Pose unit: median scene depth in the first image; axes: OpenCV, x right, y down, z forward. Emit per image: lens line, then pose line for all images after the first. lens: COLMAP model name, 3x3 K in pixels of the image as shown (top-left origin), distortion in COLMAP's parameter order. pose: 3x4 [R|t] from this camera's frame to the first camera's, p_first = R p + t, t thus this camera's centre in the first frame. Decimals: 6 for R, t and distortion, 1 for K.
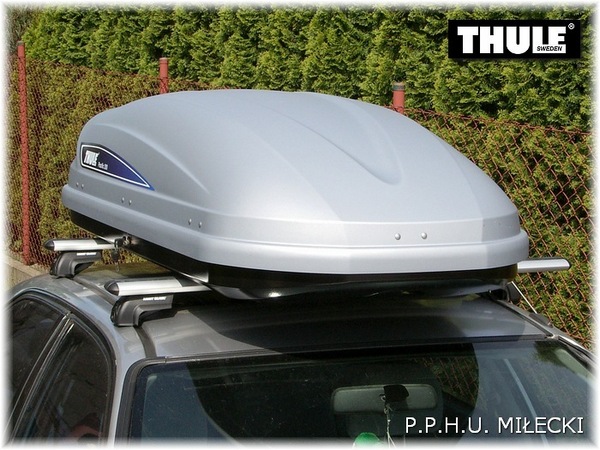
lens RADIAL K [[1510.4, 0, 301.4], [0, 1510.4, 222.5], [0, 0, 1]] dist [0.558147, 0.000000]
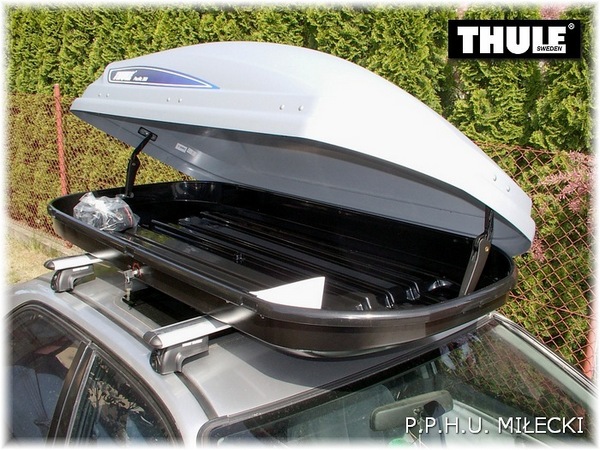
lens RADIAL K [[693.5, 0, 298.3], [0, 693.5, 219.5], [0, 0, 1]] dist [-0.126855, 0.000000]
pose [[0.955621, -0.079294, 0.283727, -0.059493], [0.049161, 0.992514, 0.111799, -0.031346], [-0.290468, -0.092889, 0.952365, 0.211788]]
